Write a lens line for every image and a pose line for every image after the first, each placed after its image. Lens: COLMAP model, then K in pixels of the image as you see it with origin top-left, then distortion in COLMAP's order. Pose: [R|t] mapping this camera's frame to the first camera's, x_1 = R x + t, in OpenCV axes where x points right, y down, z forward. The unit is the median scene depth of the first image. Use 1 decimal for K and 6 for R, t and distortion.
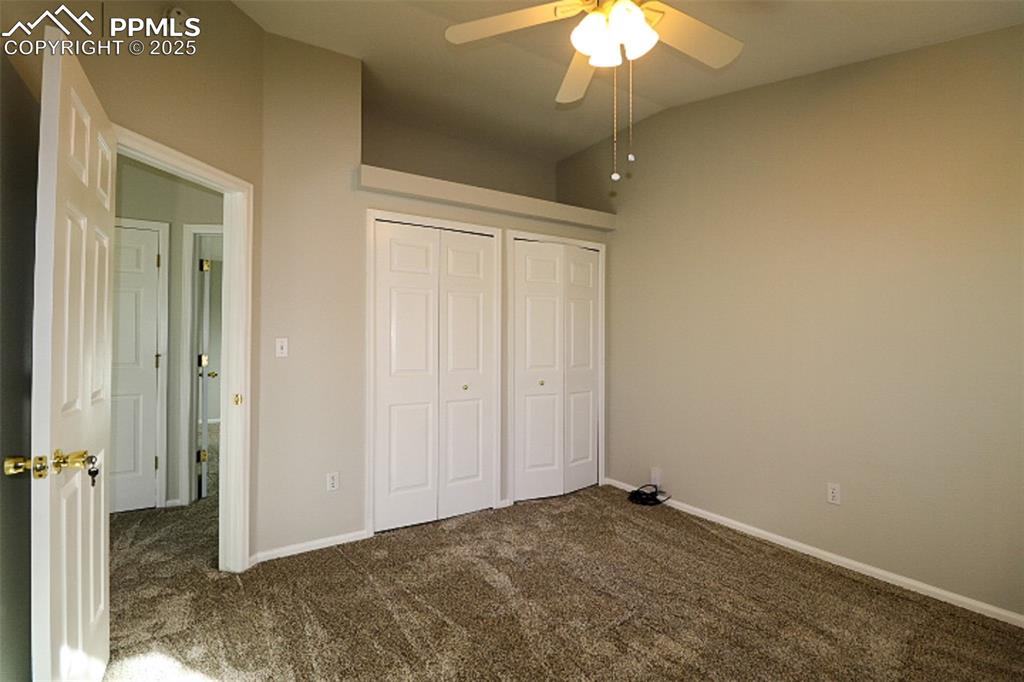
lens RADIAL K [[476.8, 0, 511.9], [0, 476.8, 328.9], [0, 0, 1]] dist [-0.002692, -0.000001]
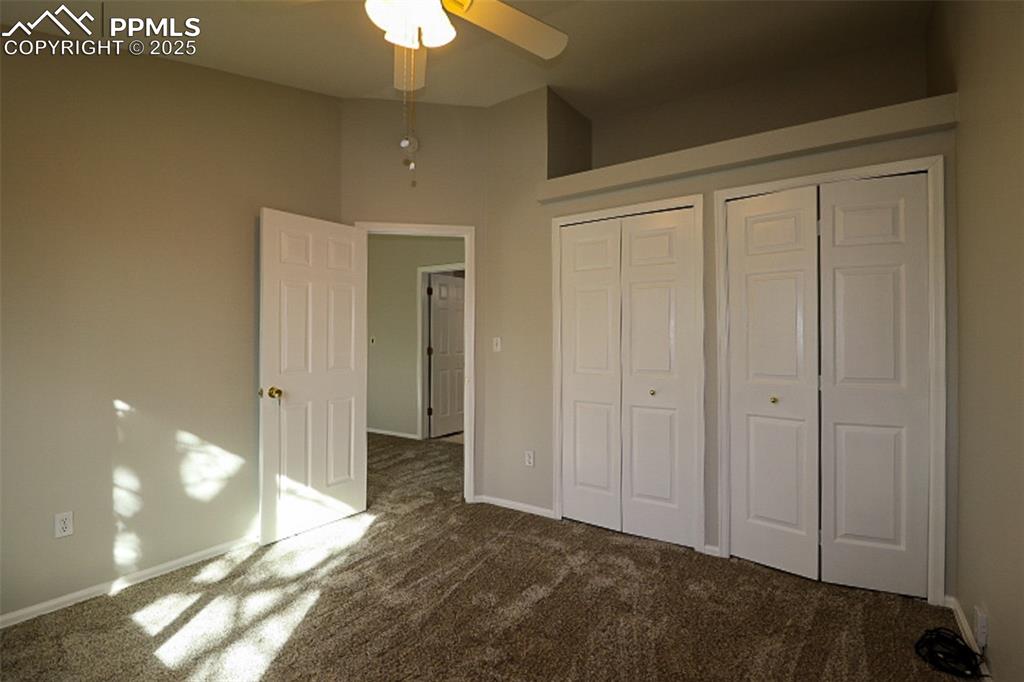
lens RADIAL K [[474.1, 0, 510.5], [0, 474.1, 335.4], [0, 0, 1]] dist [-0.004330, -0.009069]
pose [[0.395492, -0.014102, -0.918361, 0.635837], [0.021590, 0.999749, -0.006054, 0.020777], [0.918216, -0.017433, 0.395697, 0.463437]]
